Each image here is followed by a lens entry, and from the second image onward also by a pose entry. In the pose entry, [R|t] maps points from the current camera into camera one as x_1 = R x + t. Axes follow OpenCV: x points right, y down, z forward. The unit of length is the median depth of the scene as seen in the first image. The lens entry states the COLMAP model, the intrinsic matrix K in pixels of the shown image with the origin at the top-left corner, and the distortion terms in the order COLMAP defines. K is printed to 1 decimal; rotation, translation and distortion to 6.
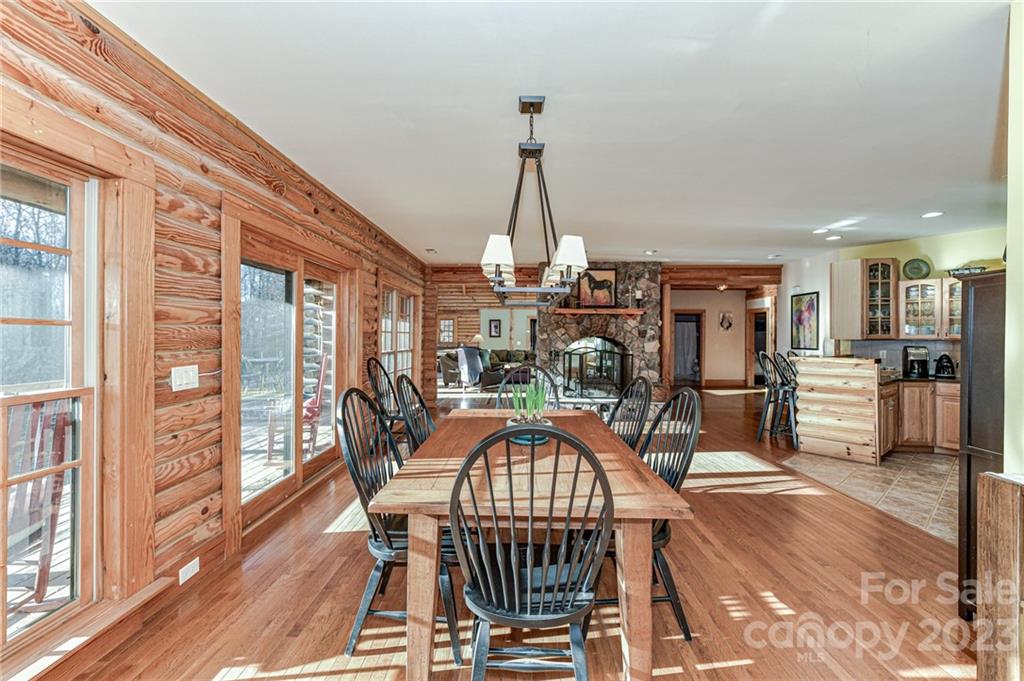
lens RADIAL K [[405.3, 0, 513.4], [0, 405.3, 336.9], [0, 0, 1]] dist [0.005455, -0.002267]
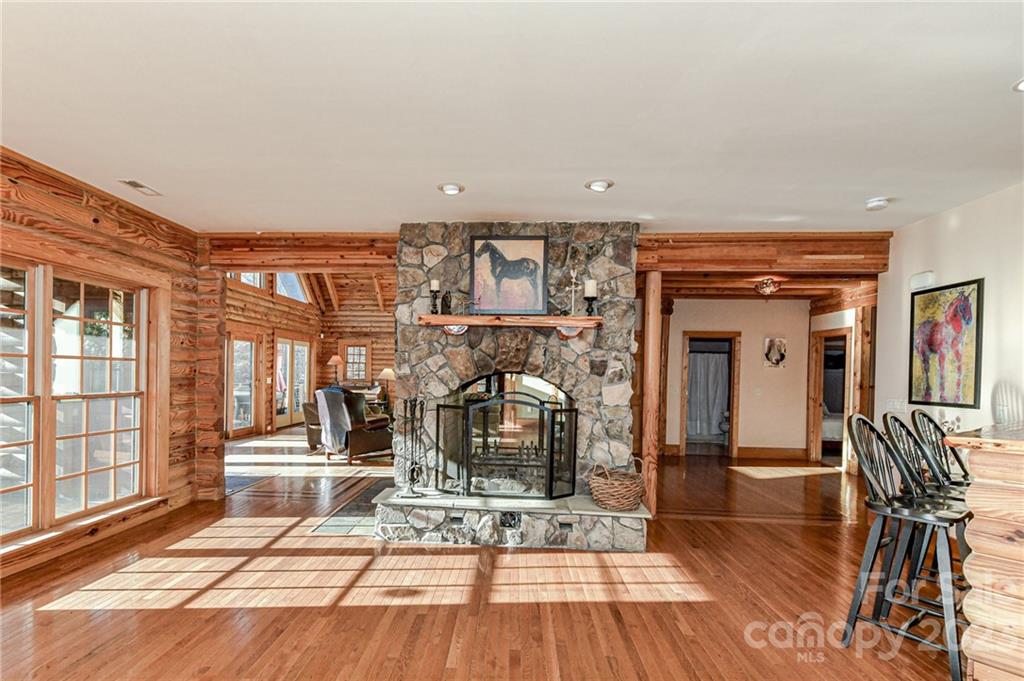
lens RADIAL K [[508.2, 0, 487.1], [0, 508.2, 378.8], [0, 0, 1]] dist [0.015901, -0.000815]
pose [[0.999239, 0.013955, -0.036424, 0.204447], [-0.013593, 0.999856, 0.010185, 0.000936], [0.036561, -0.009682, 0.999285, 0.371009]]
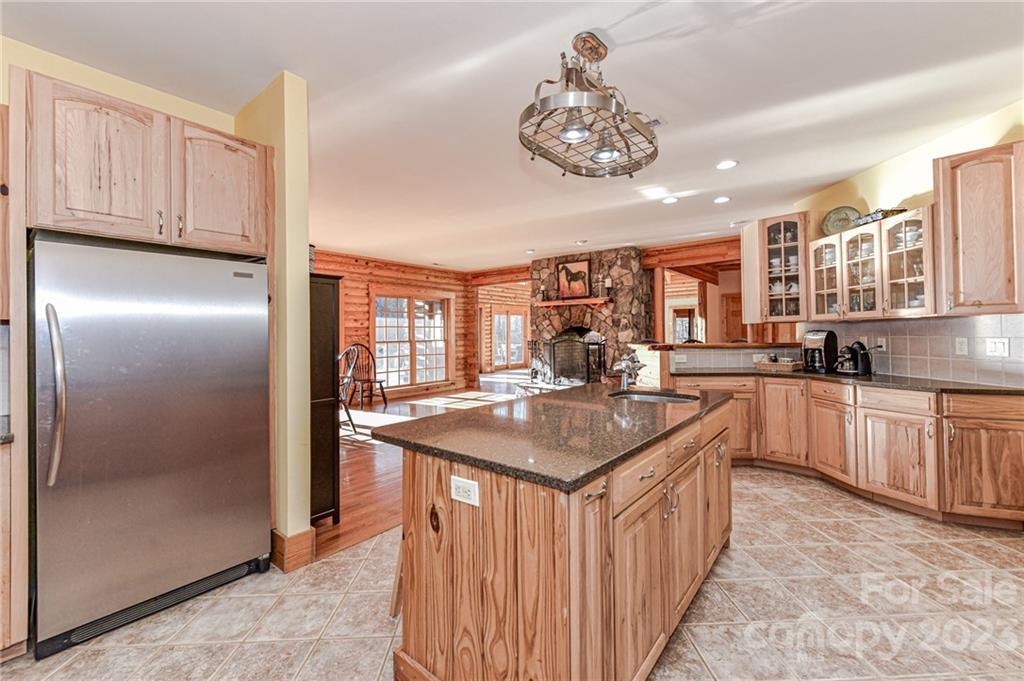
lens RADIAL K [[405.3, 0, 516.7], [0, 405.3, 333.3], [0, 0, 1]] dist [0.005455, -0.002267]
pose [[0.817053, -0.015532, -0.576354, 0.681020], [0.019603, 0.999807, 0.000846, 0.011720], [0.576230, -0.011990, 0.817200, 0.070045]]
